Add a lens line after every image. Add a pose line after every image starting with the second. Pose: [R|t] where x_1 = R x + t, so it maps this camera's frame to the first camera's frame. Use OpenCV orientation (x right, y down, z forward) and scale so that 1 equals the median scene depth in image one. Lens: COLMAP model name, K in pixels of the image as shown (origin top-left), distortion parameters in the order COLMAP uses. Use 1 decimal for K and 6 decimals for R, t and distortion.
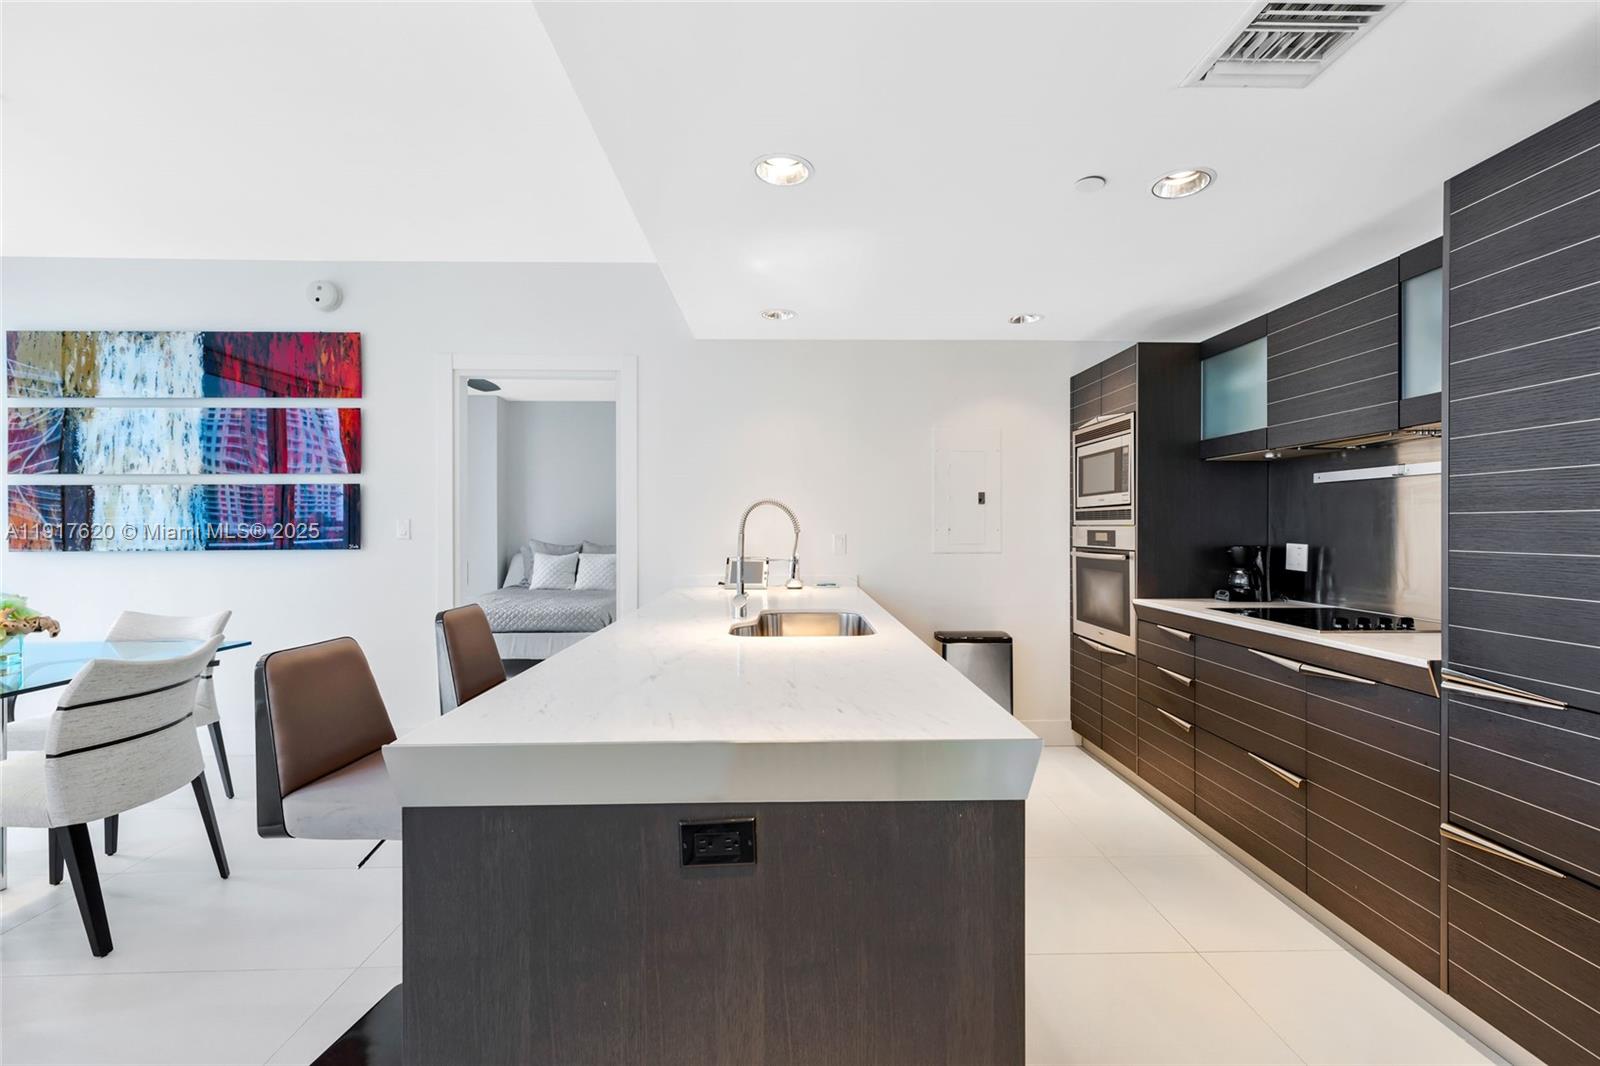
lens RADIAL K [[713.8, 0, 803.1], [0, 713.8, 525.7], [0, 0, 1]] dist [0.000940, 0.000112]
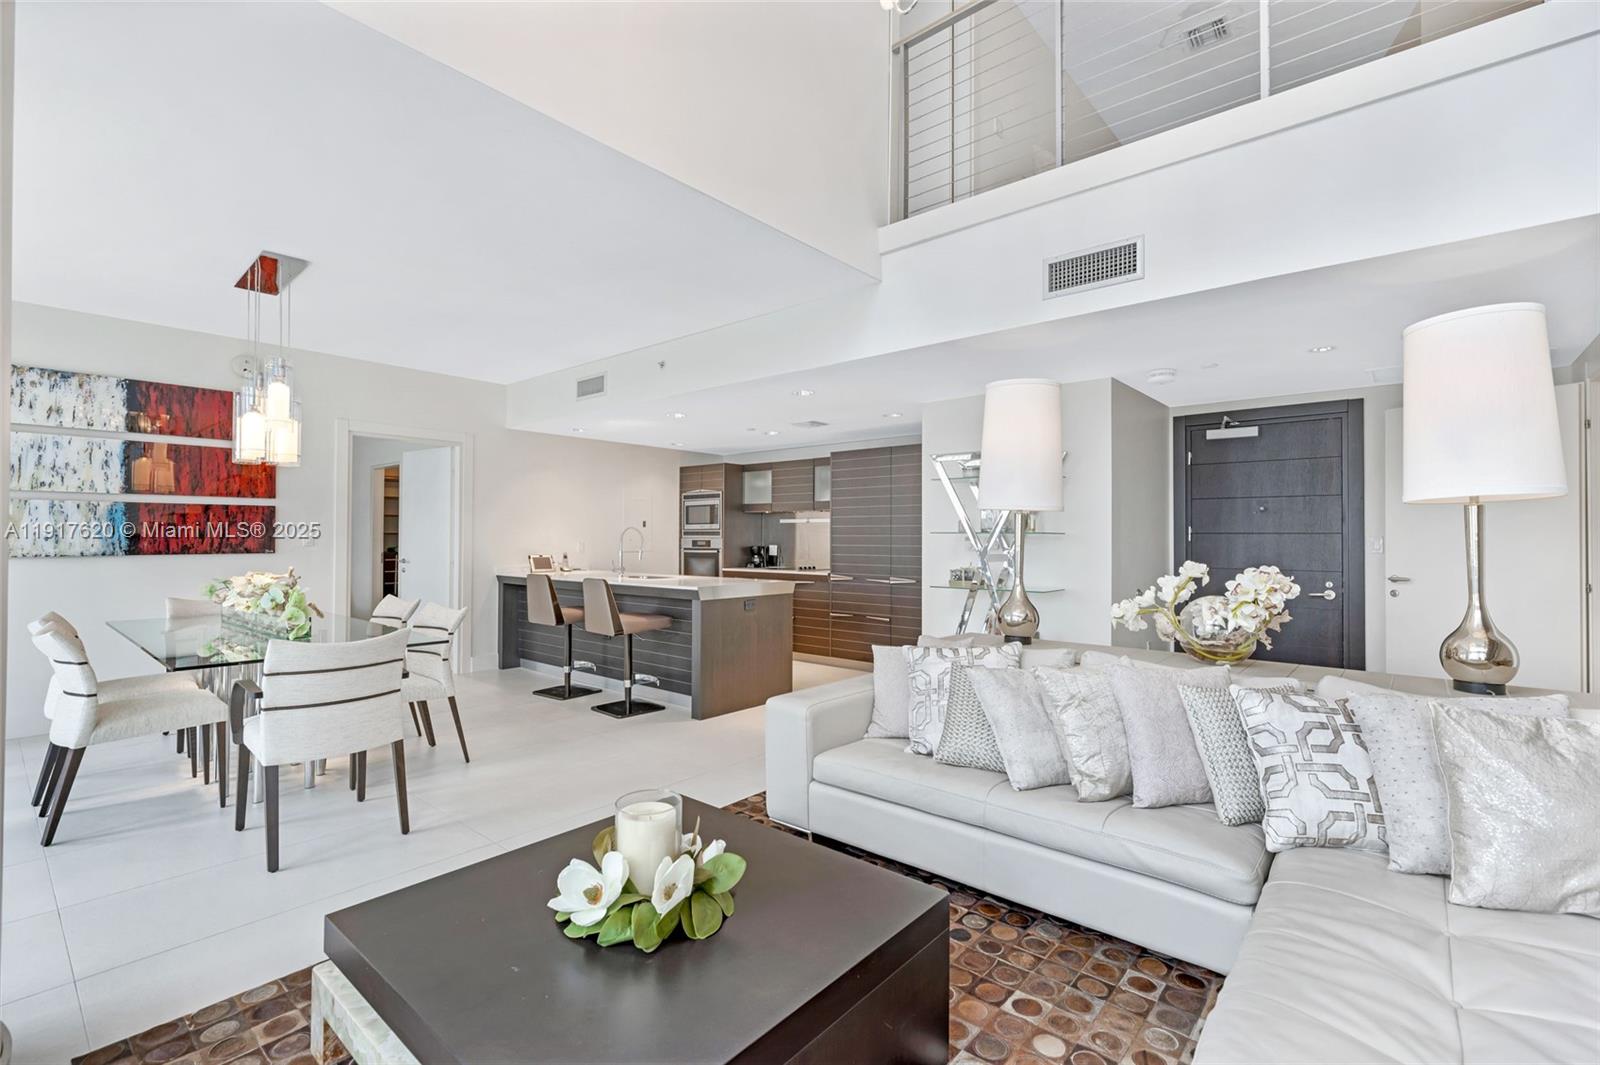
lens RADIAL K [[713.8, 0, 802.2], [0, 713.8, 534.1], [0, 0, 1]] dist [0.000940, 0.000112]
pose [[0.675468, 0.007791, 0.737348, -0.962063], [-0.004672, 0.999969, -0.006286, 0.000060], [-0.737374, 0.000801, 0.675484, -0.703488]]
